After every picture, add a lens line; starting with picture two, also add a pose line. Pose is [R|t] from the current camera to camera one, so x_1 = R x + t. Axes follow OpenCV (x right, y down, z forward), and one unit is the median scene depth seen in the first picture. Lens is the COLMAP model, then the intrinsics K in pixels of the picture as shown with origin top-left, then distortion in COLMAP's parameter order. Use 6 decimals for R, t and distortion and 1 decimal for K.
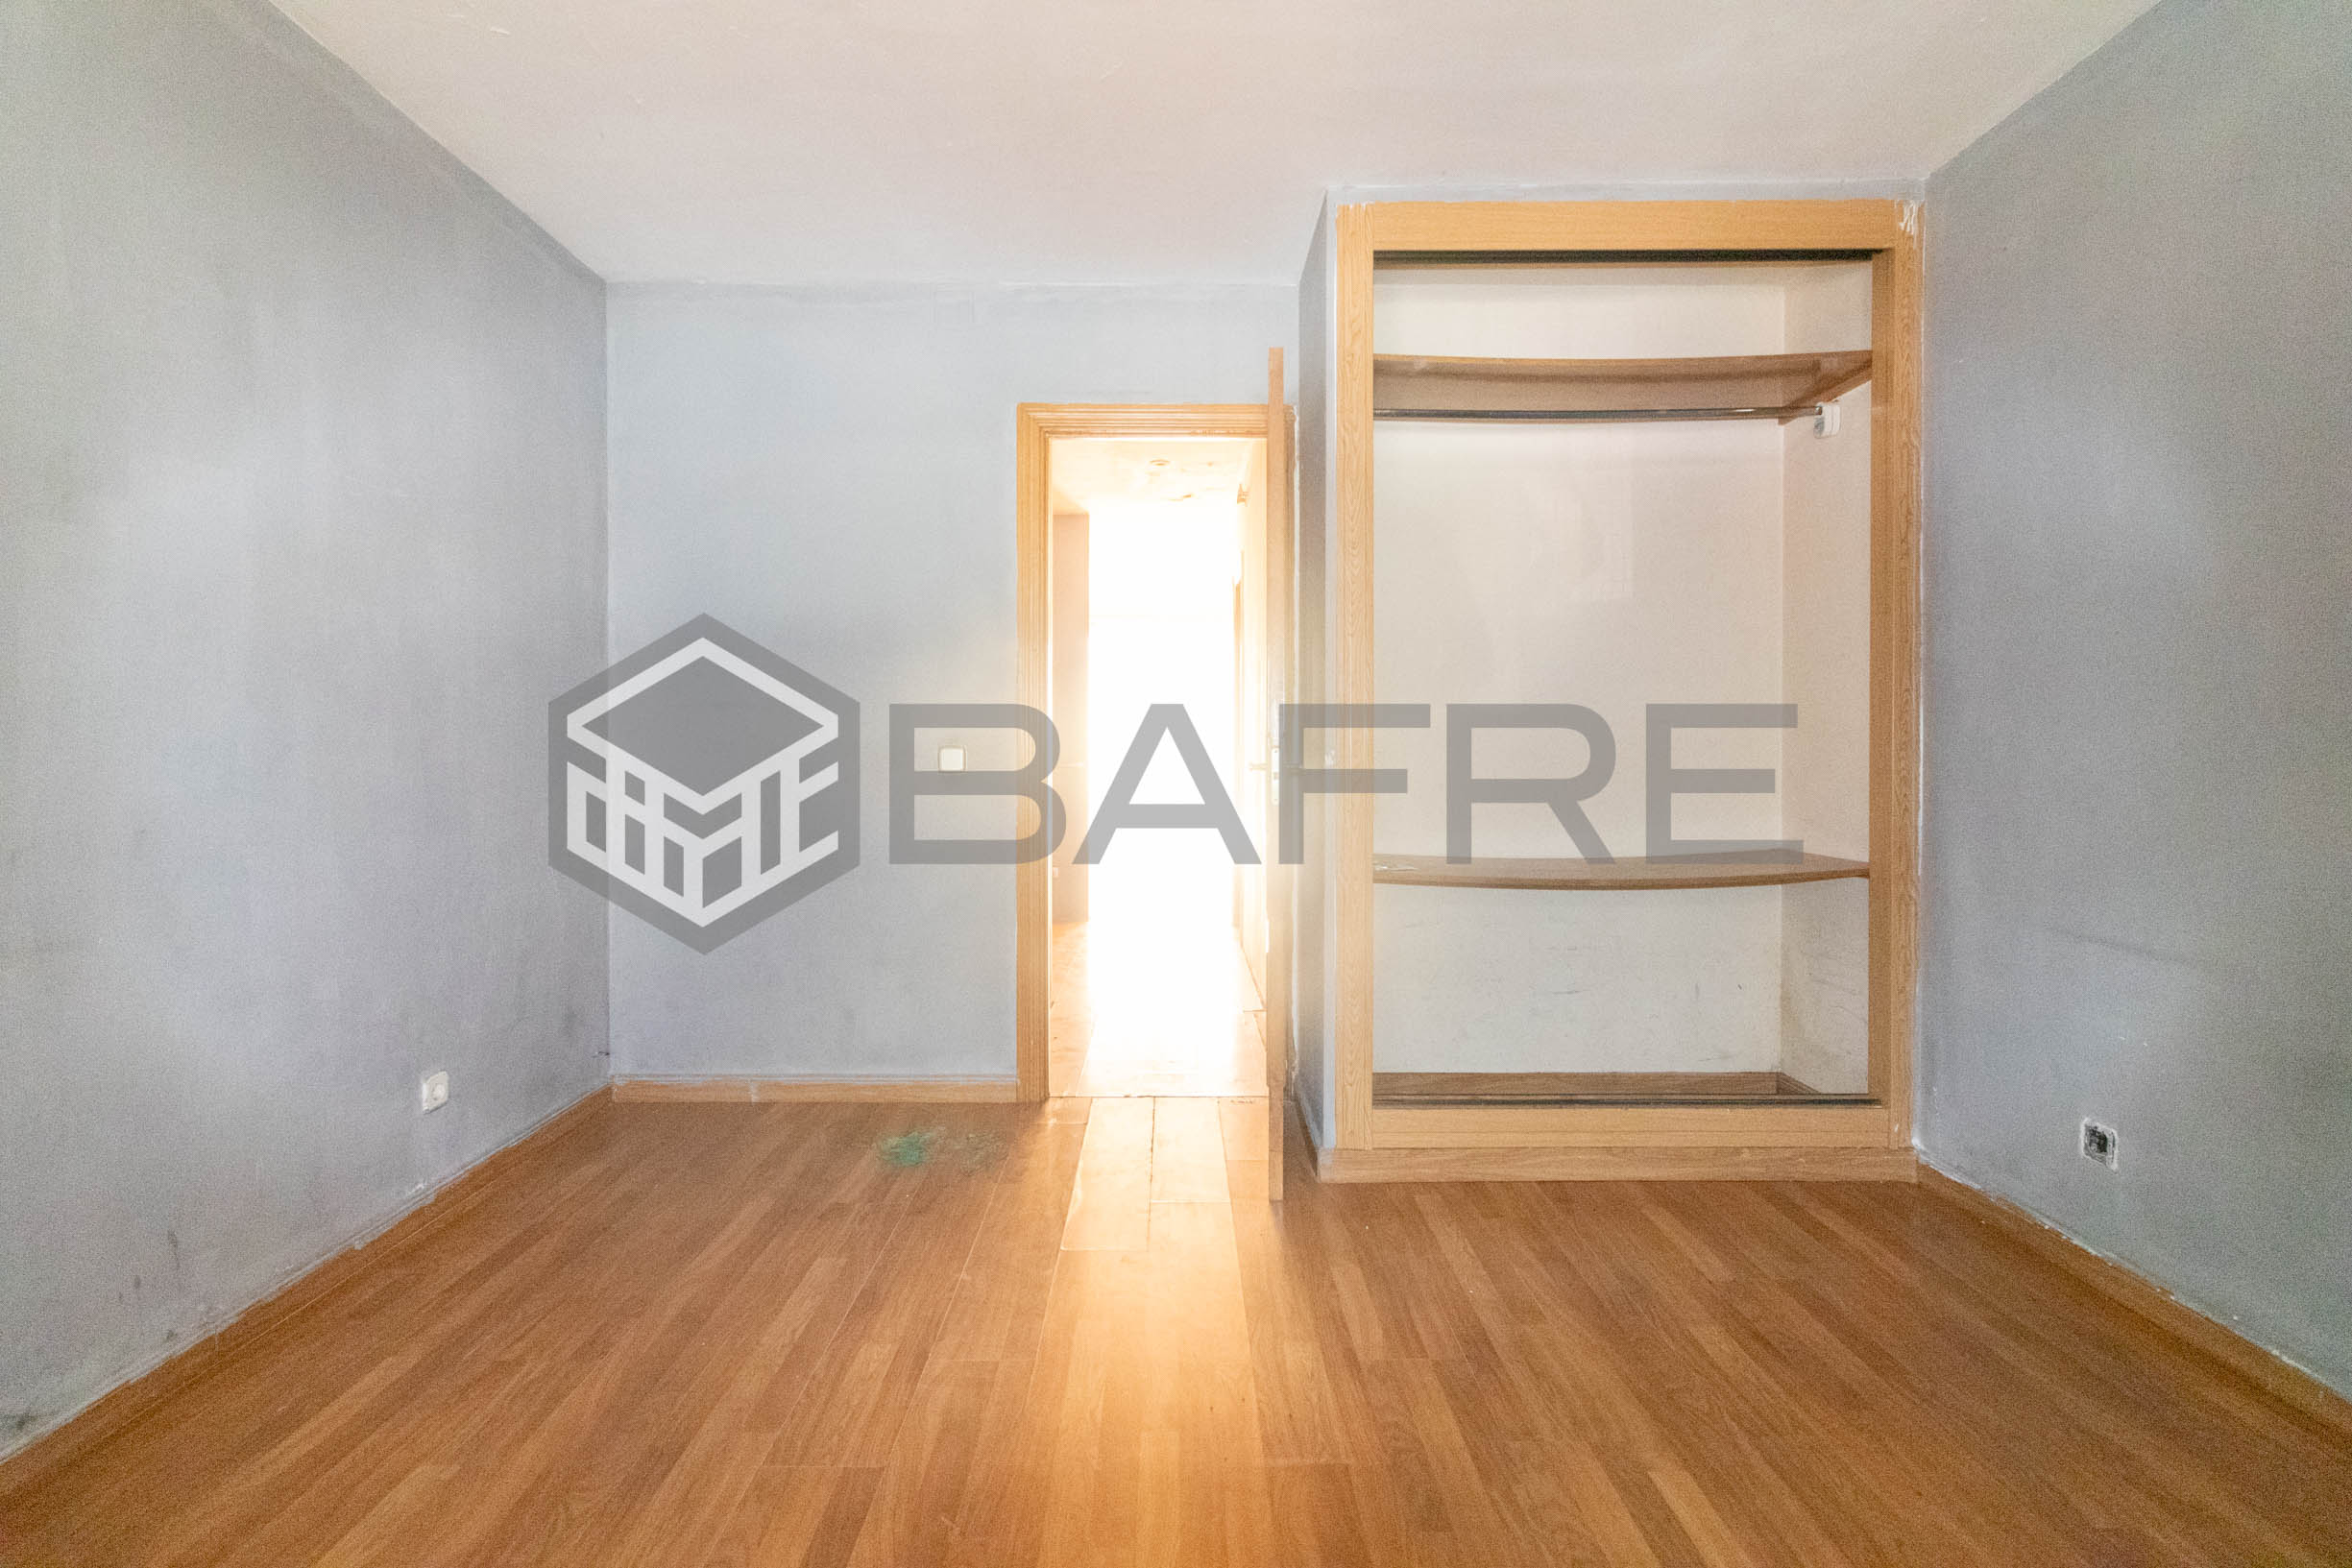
lens RADIAL K [[1127.6, 0, 1180.8], [0, 1127.6, 739.0], [0, 0, 1]] dist [-0.001527, -0.000243]
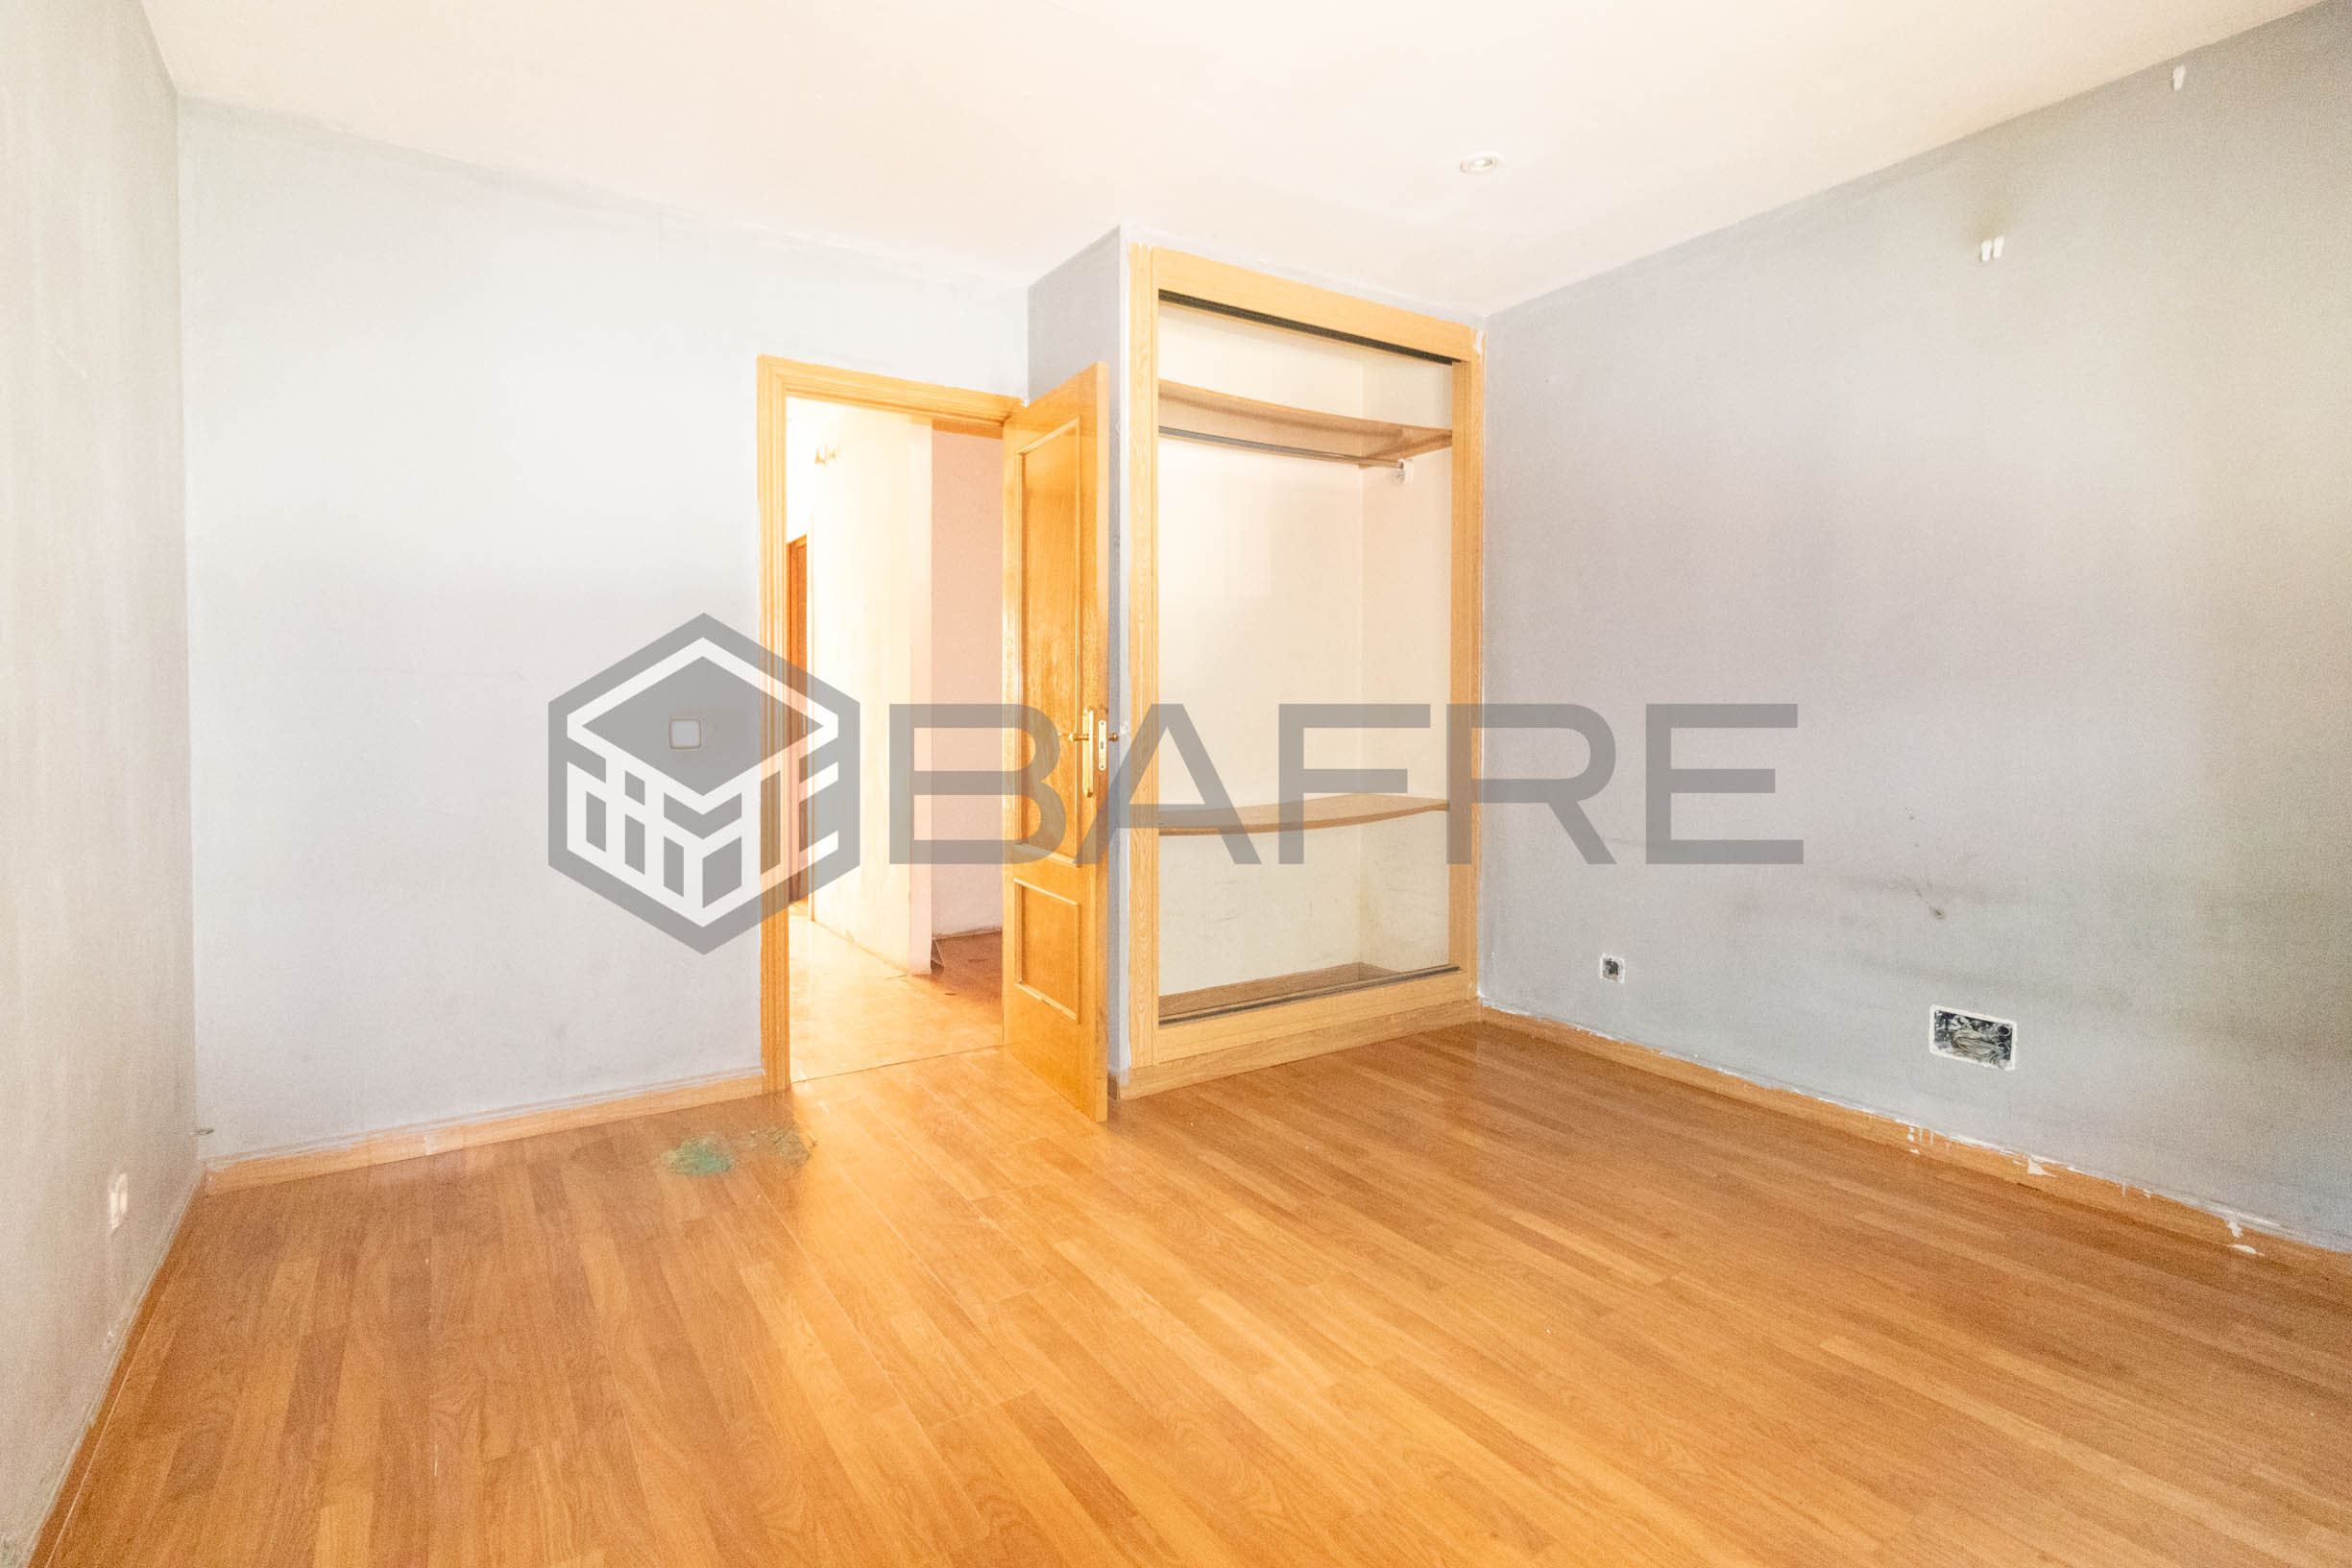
lens RADIAL K [[1127.6, 0, 1209.0], [0, 1127.6, 717.6], [0, 0, 1]] dist [-0.001527, -0.000243]
pose [[0.830547, -0.005463, 0.556922, -0.430847], [-0.001900, 0.999918, 0.012642, -0.008752], [-0.556945, -0.011558, 0.830469, 0.008437]]
